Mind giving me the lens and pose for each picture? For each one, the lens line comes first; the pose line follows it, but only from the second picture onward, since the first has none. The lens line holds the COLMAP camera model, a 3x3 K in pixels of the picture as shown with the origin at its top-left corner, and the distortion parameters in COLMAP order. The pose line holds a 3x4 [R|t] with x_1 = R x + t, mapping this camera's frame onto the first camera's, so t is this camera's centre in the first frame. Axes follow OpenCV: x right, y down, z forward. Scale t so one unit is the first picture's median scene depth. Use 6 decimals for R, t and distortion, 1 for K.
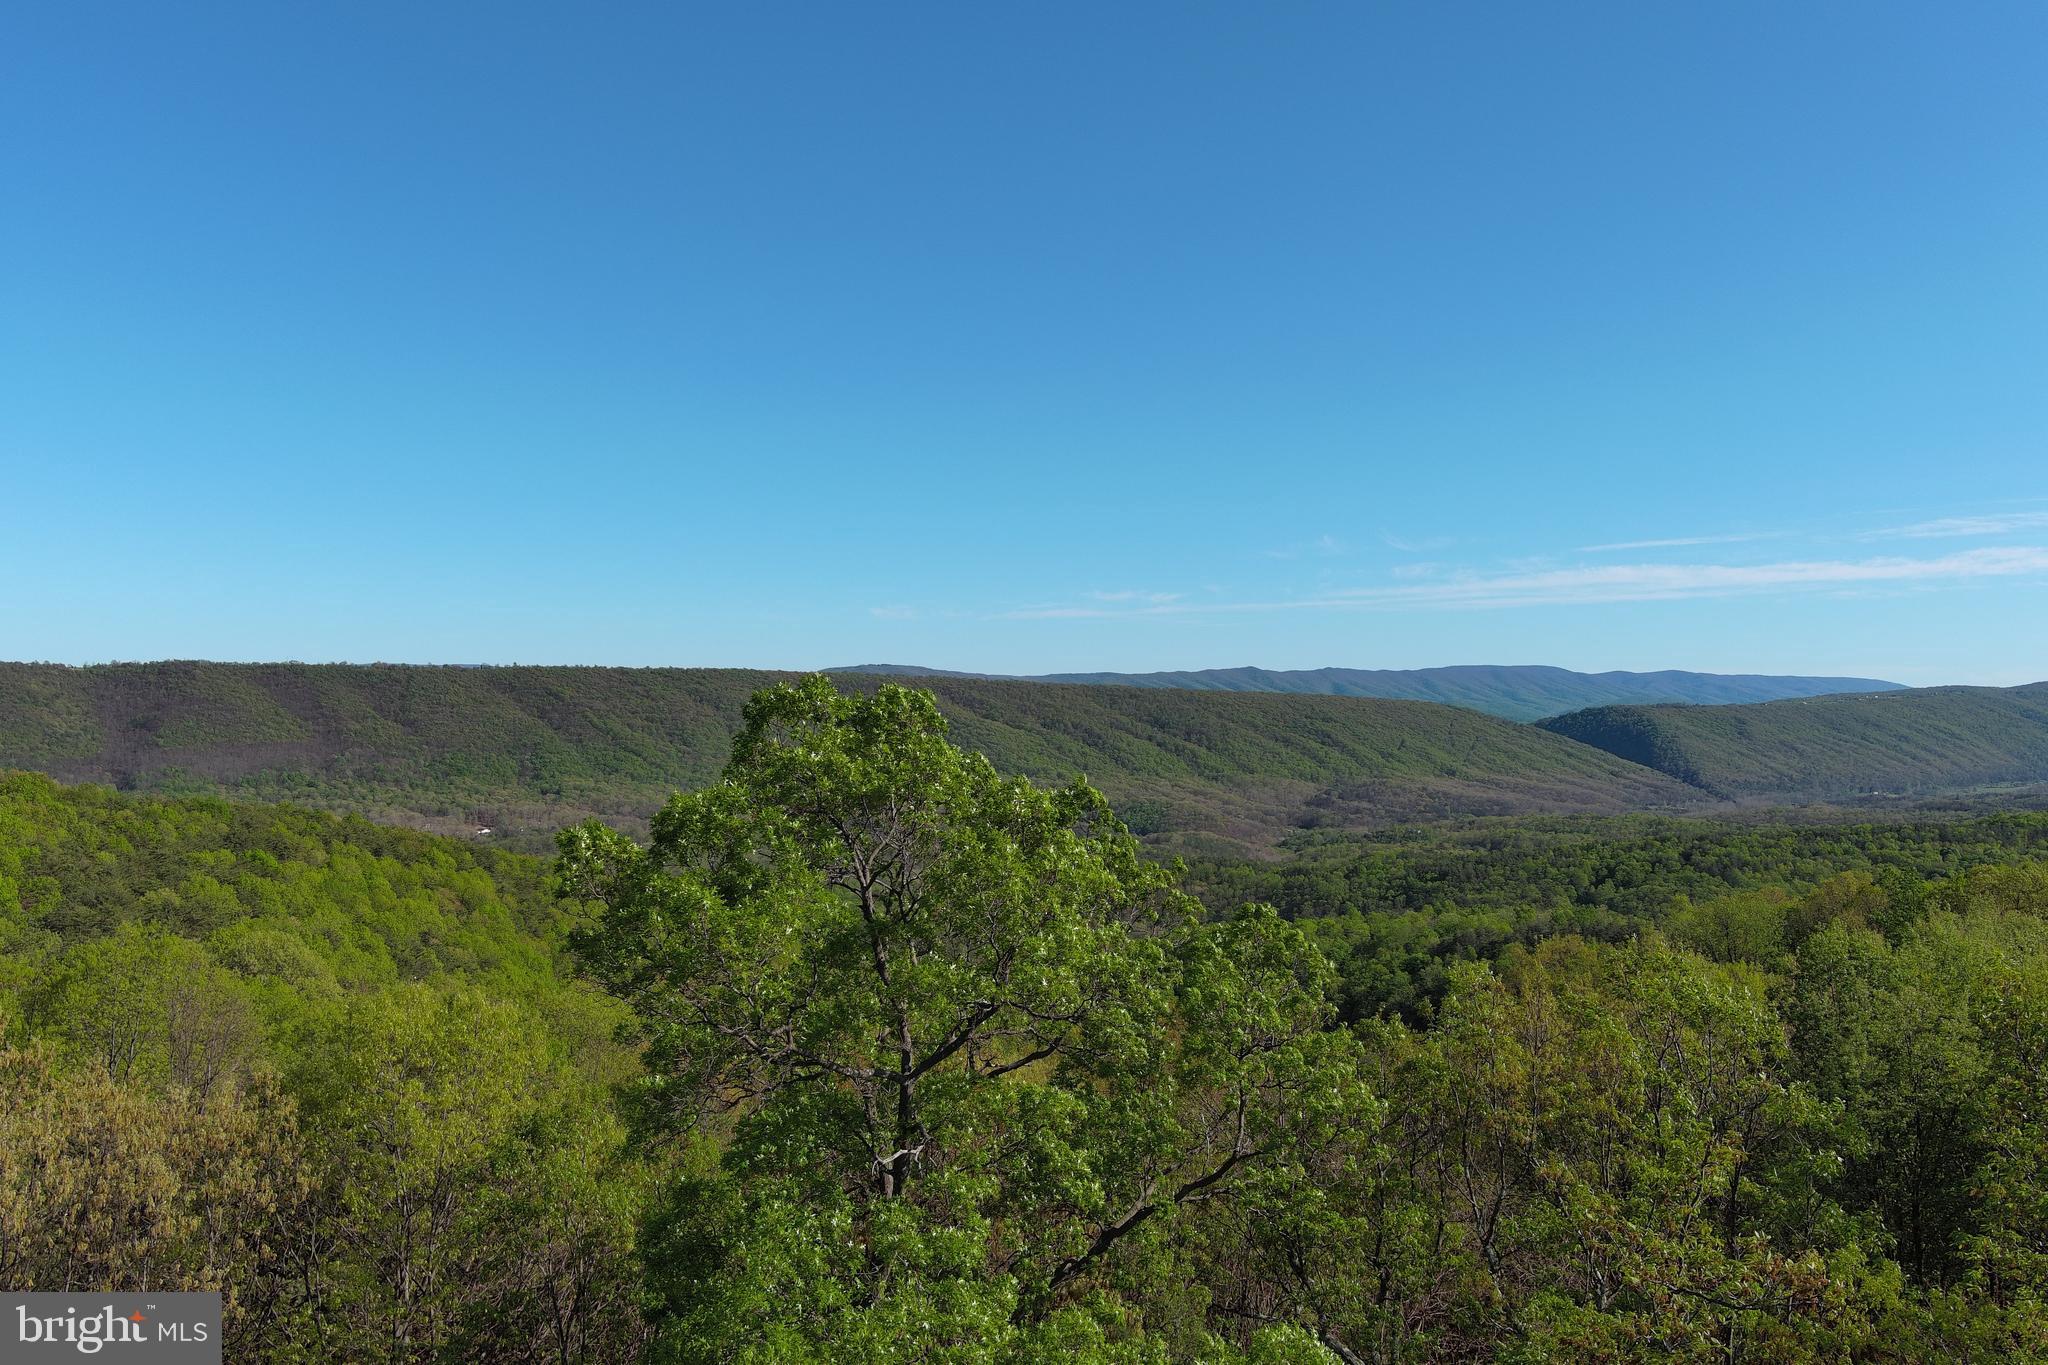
lens RADIAL K [[1581.2, 0, 1023.1], [0, 1581.2, 693.5], [0, 0, 1]] dist [0.030605, -0.035546]
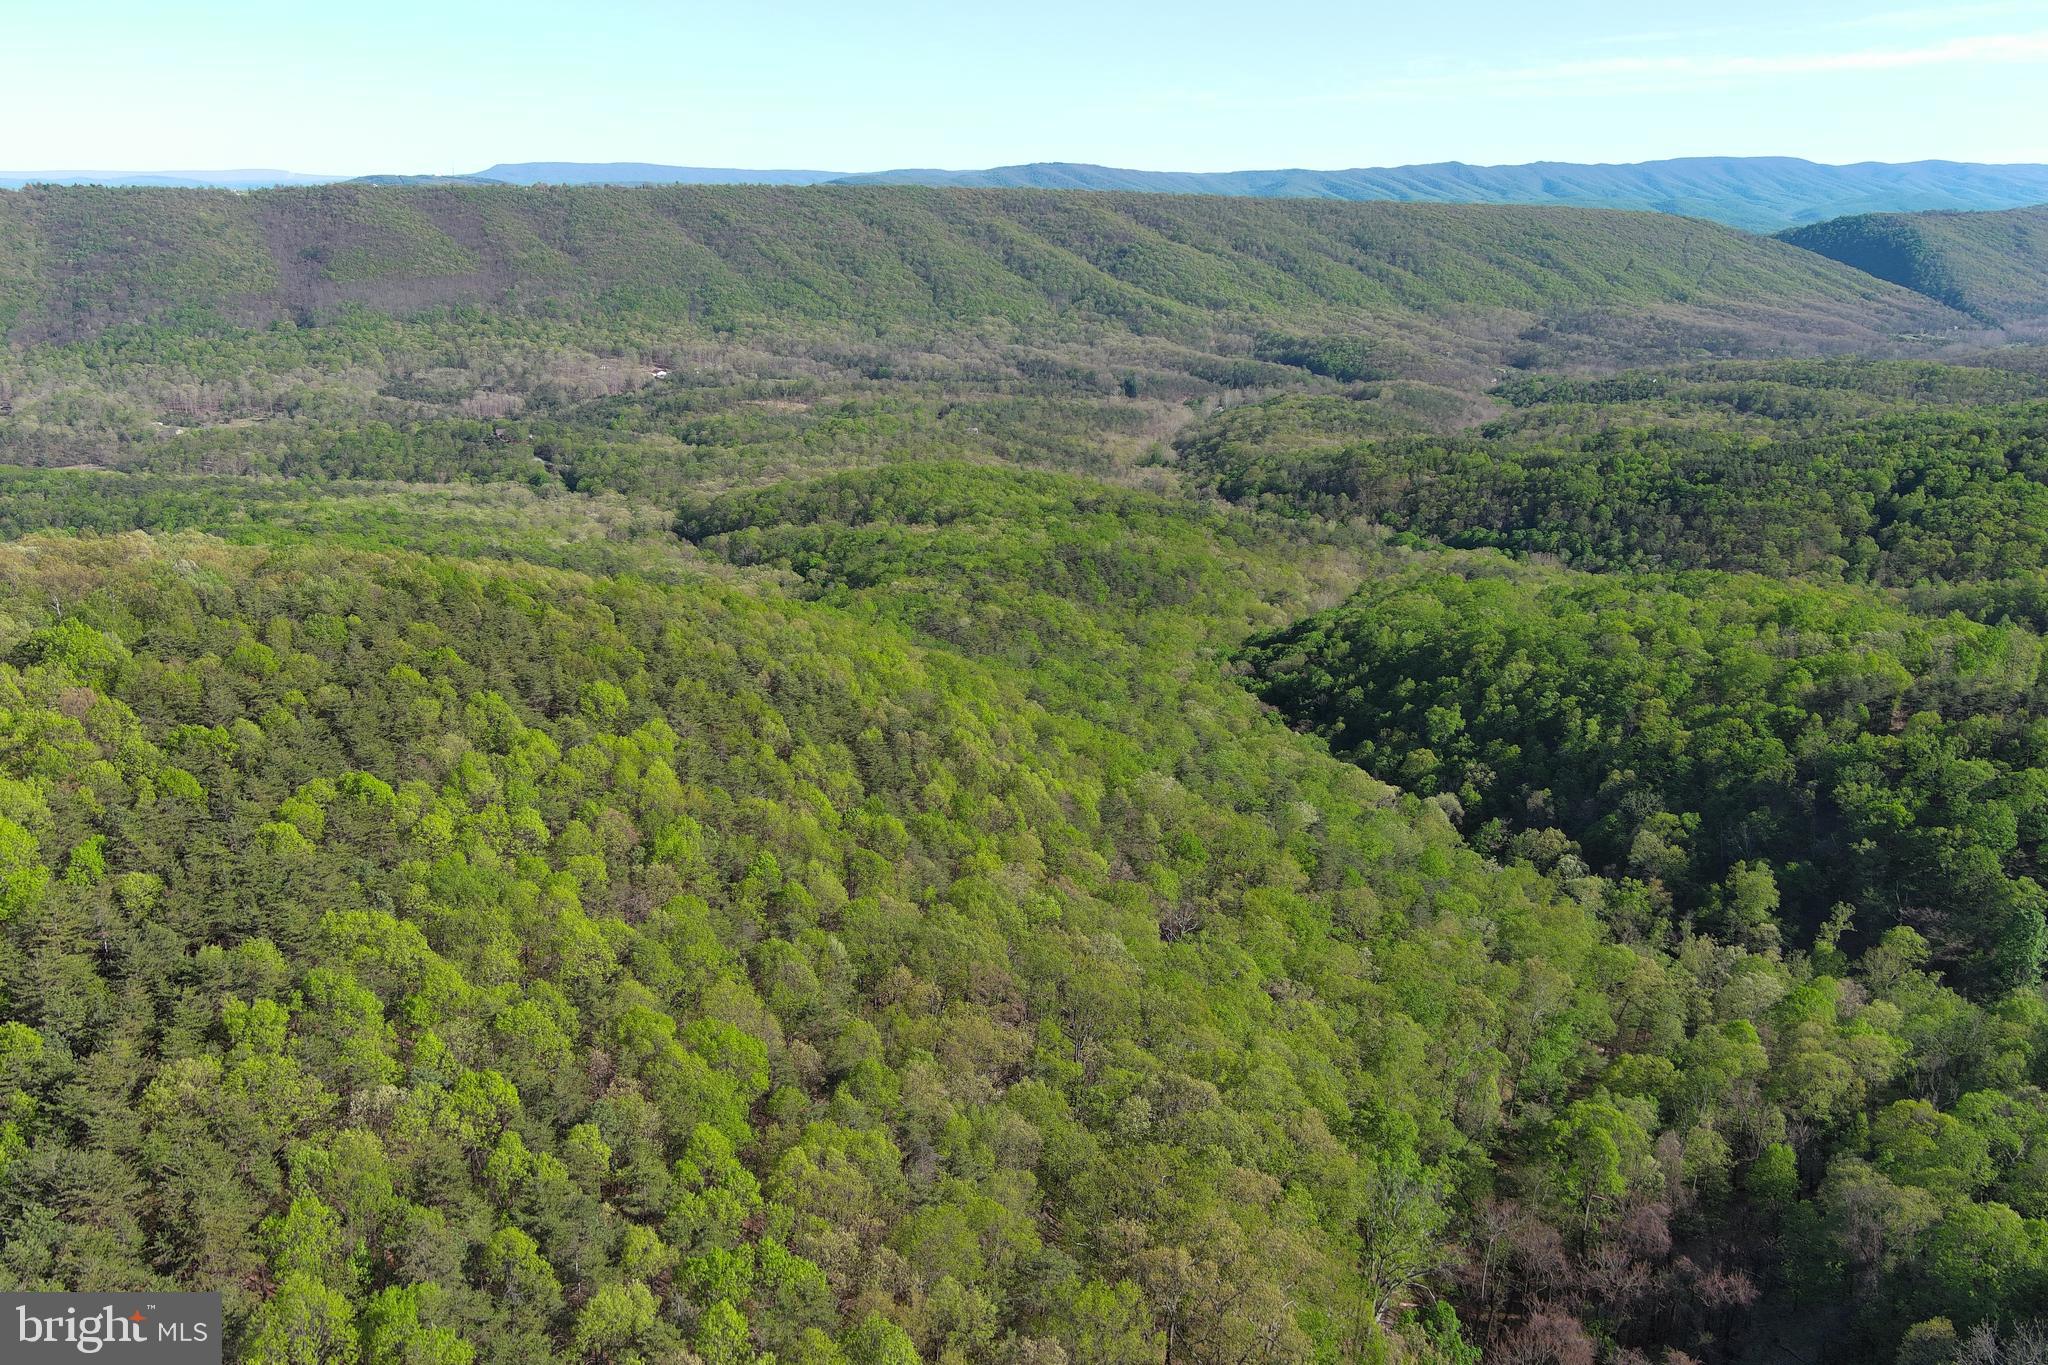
lens RADIAL K [[1581.2, 0, 1021.8], [0, 1581.2, 690.8], [0, 0, 1]] dist [0.030605, -0.035546]
pose [[0.994264, 0.028813, -0.103000, -0.016672], [0.003606, 0.953451, 0.301527, -0.026292], [0.106893, -0.300168, 0.947878, 0.056478]]
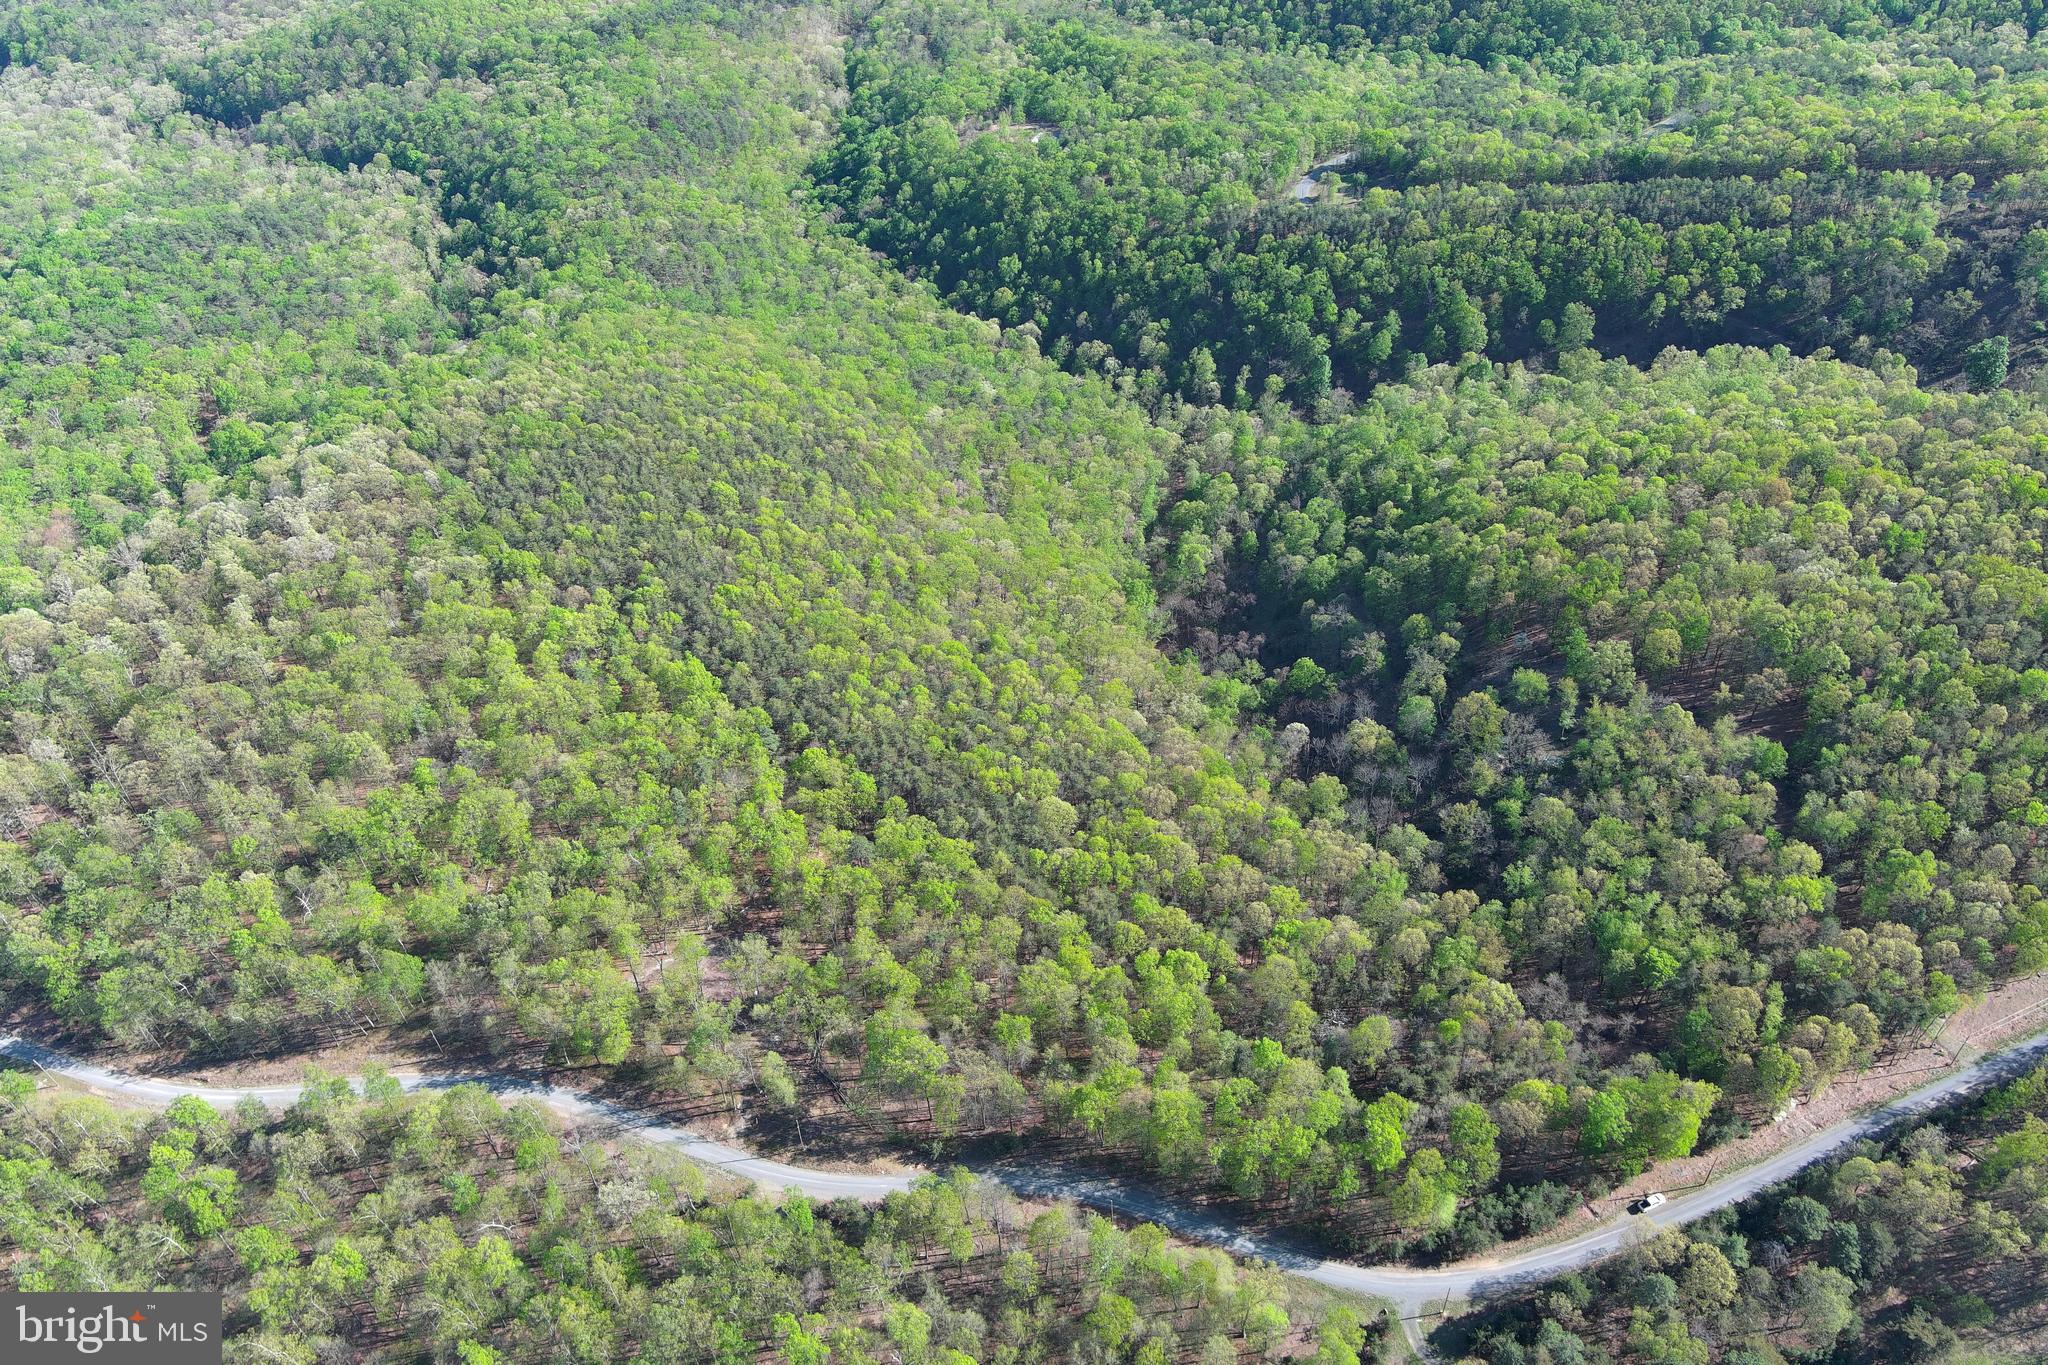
lens RADIAL K [[1581.2, 0, 1028.9], [0, 1581.2, 686.3], [0, 0, 1]] dist [0.030605, -0.035546]
pose [[0.940578, -0.276422, 0.197239, -0.089104], [0.059926, 0.706838, 0.704833, -0.171852], [-0.334247, -0.651131, 0.681401, -0.063727]]
